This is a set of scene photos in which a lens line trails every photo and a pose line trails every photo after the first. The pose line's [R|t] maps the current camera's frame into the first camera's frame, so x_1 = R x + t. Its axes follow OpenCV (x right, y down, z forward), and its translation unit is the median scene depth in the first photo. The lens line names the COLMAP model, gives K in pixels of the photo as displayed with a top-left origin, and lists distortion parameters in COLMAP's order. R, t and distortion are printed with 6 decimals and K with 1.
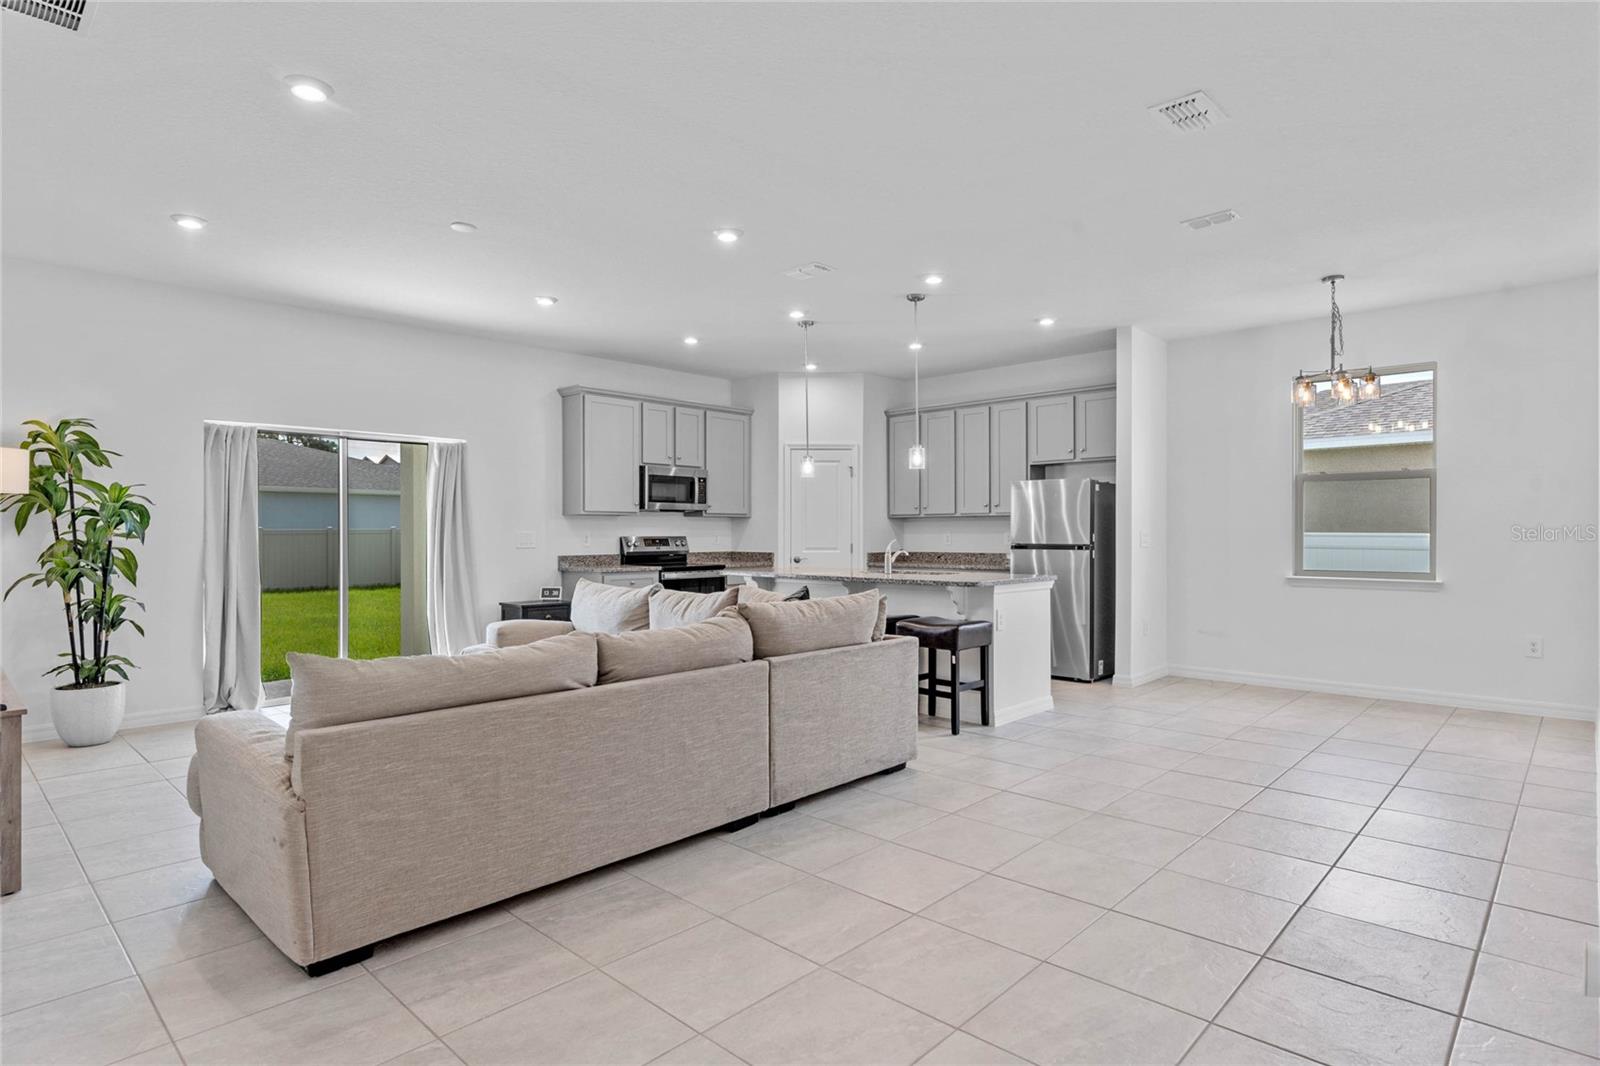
lens RADIAL K [[829.3, 0, 808.5], [0, 829.3, 533.6], [0, 0, 1]] dist [-0.000870, -0.000023]
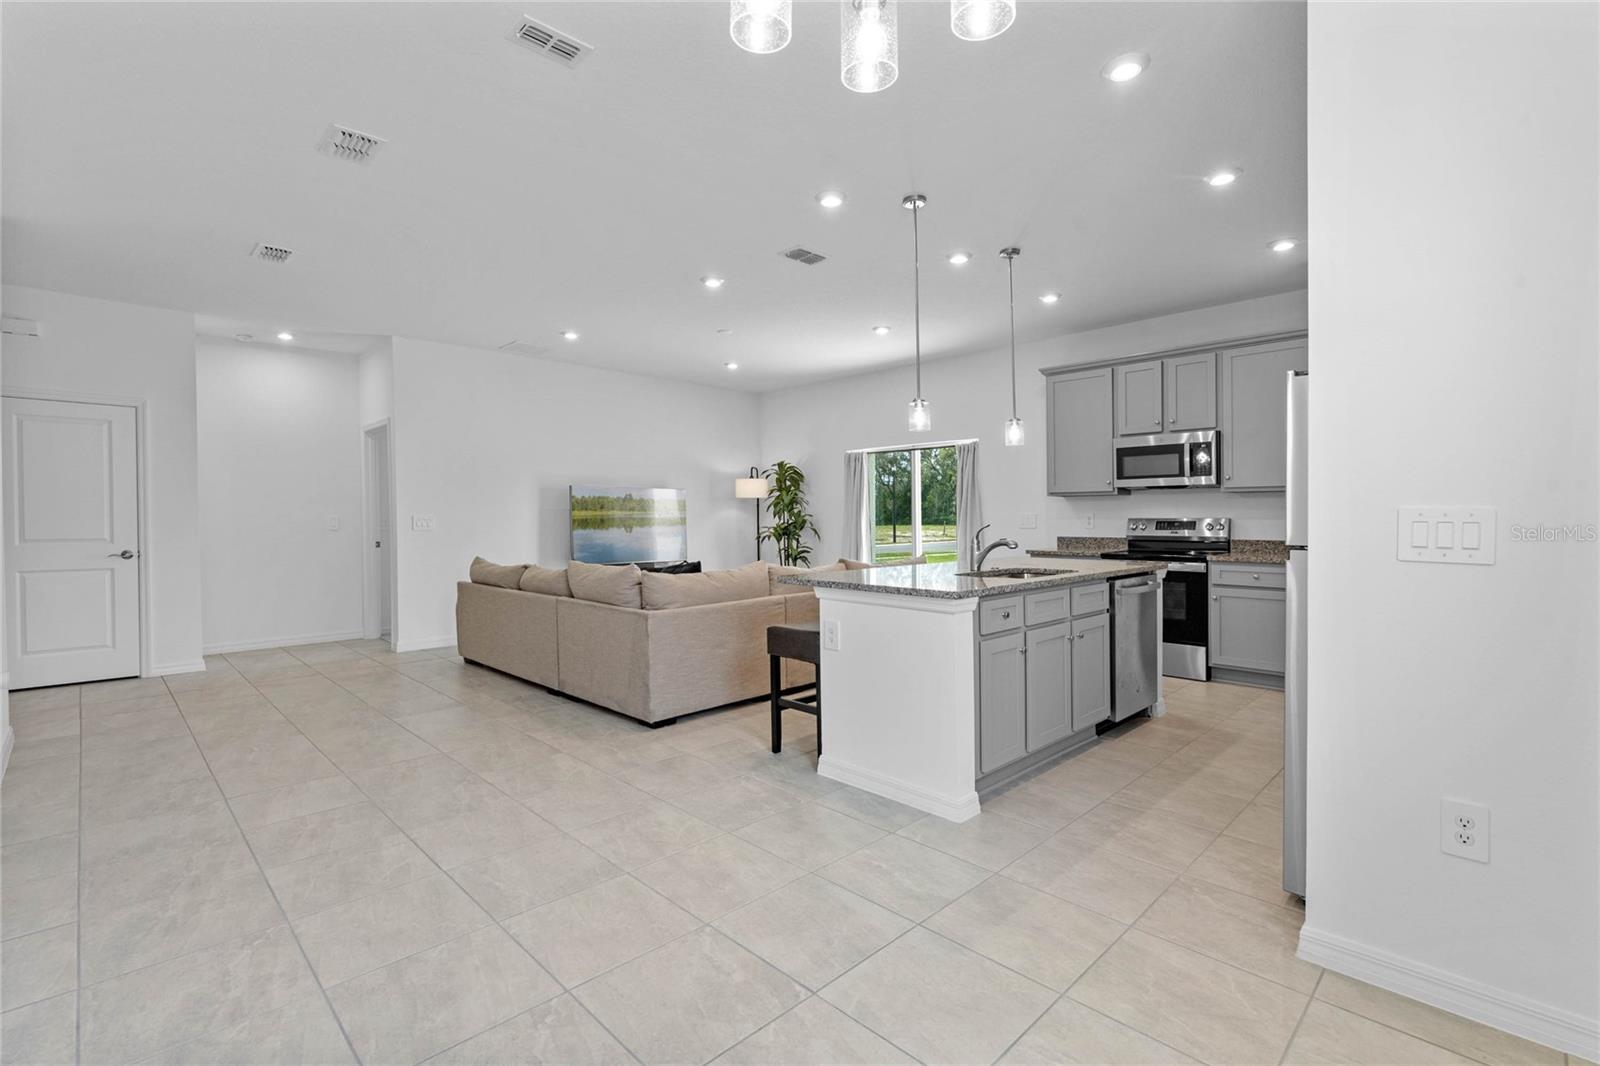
lens RADIAL K [[745.0, 0, 803.1], [0, 745.0, 521.6], [0, 0, 1]] dist [-0.002042, -0.000210]
pose [[-0.033724, 0.007841, -0.999400, 0.599384], [0.003487, 0.999964, 0.007728, -0.000223], [0.999425, -0.003225, -0.033750, 0.672991]]
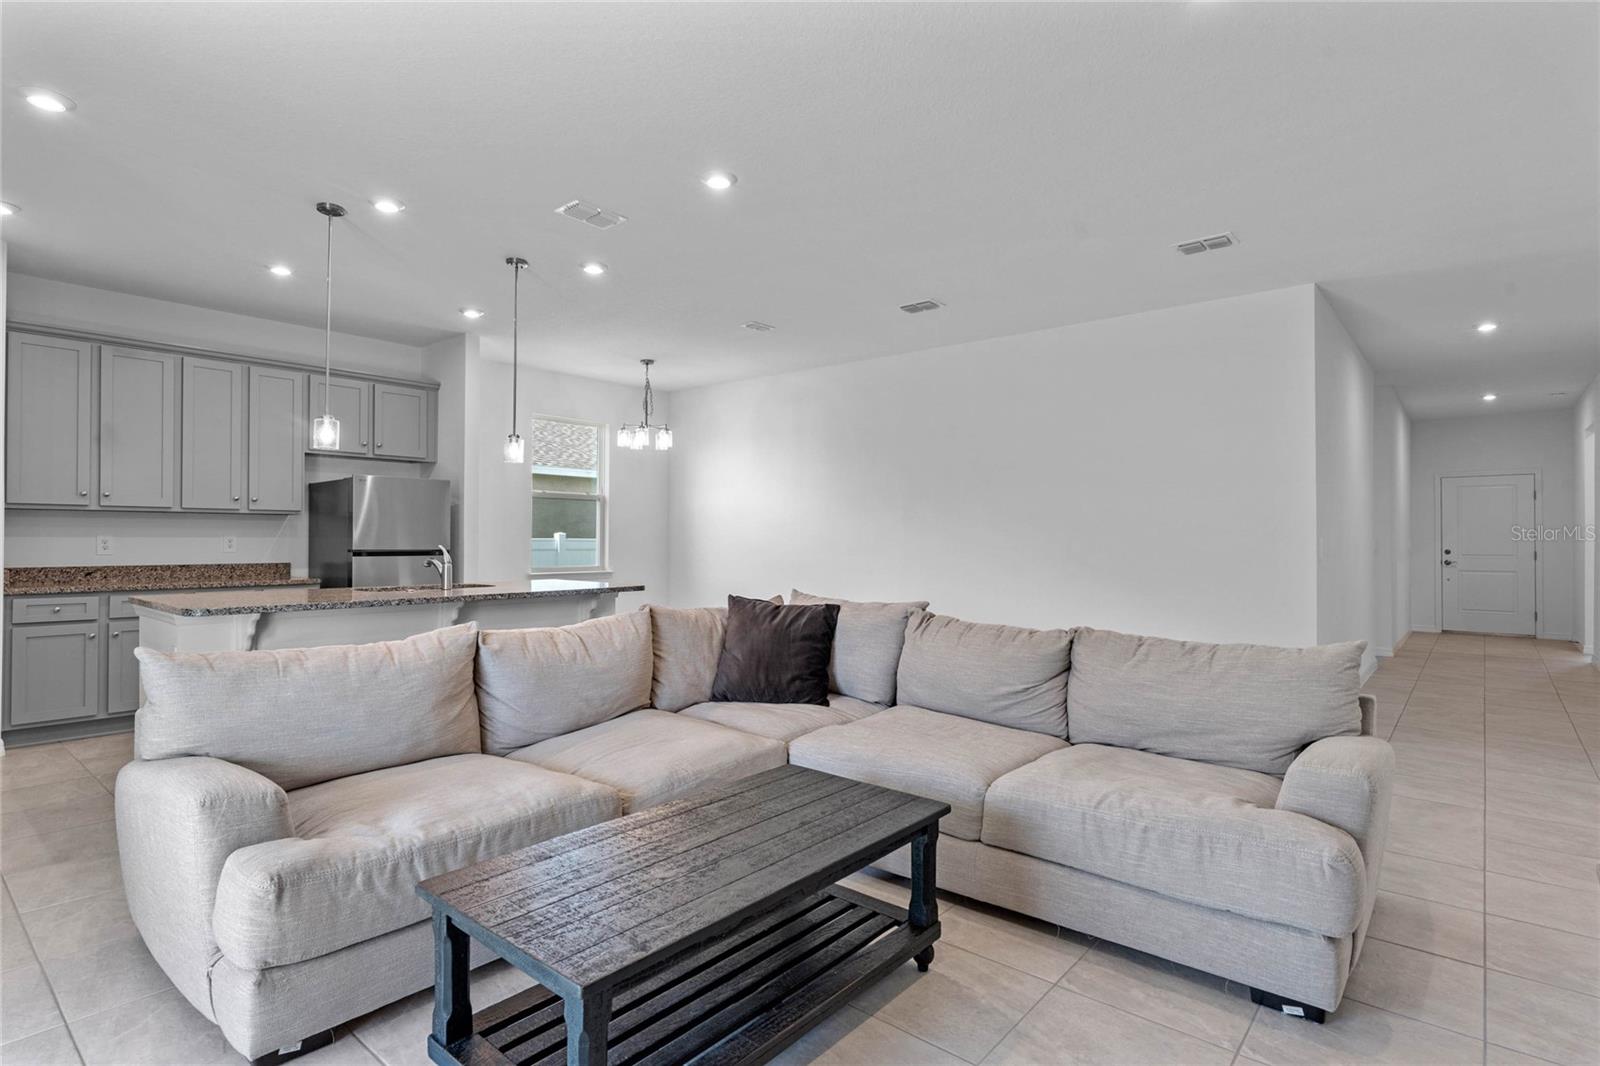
lens RADIAL K [[810.4, 0, 800.0], [0, 810.4, 533.0], [0, 0, 1]] dist [-0.002343, -0.000521]
pose [[-0.040567, 0.009107, 0.999135, -0.530919], [-0.002843, 0.999953, -0.009230, 0.001465], [-0.999173, -0.003215, -0.040539, 0.538747]]
